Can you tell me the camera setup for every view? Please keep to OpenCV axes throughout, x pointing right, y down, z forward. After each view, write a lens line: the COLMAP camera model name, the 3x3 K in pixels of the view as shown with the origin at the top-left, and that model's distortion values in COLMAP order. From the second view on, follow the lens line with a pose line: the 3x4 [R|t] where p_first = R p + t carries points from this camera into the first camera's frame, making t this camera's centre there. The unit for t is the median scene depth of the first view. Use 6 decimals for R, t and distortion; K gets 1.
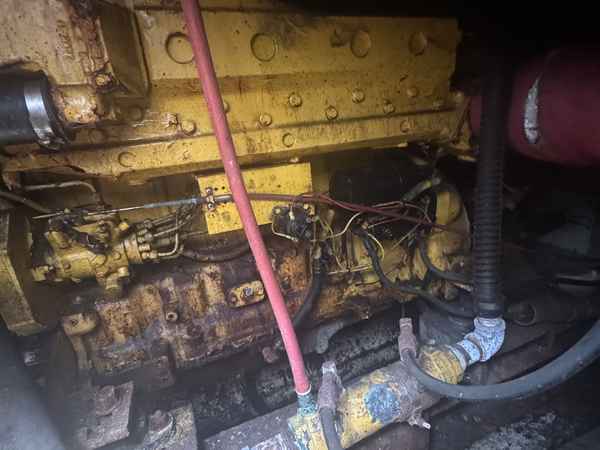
lens RADIAL K [[319.6, 0, 300.0], [0, 319.6, 225.6], [0, 0, 1]] dist [-0.003525, -0.001081]
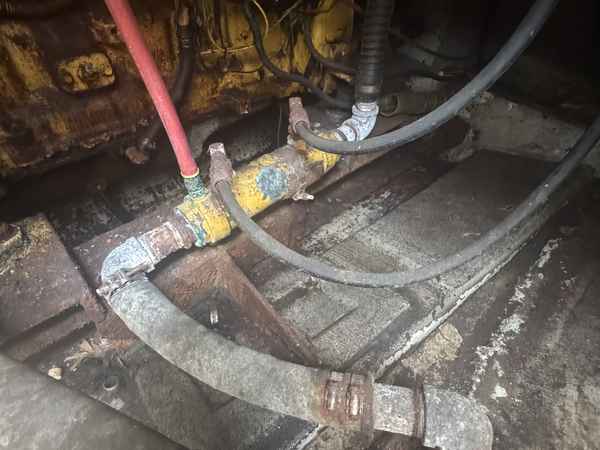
lens RADIAL K [[319.6, 0, 299.1], [0, 319.6, 224.2], [0, 0, 1]] dist [-0.003525, -0.001081]
pose [[0.914080, -0.139836, 0.380663, -0.049790], [-0.064484, 0.876609, 0.476864, 0.137286], [-0.400375, -0.460438, 0.792273, 0.076735]]
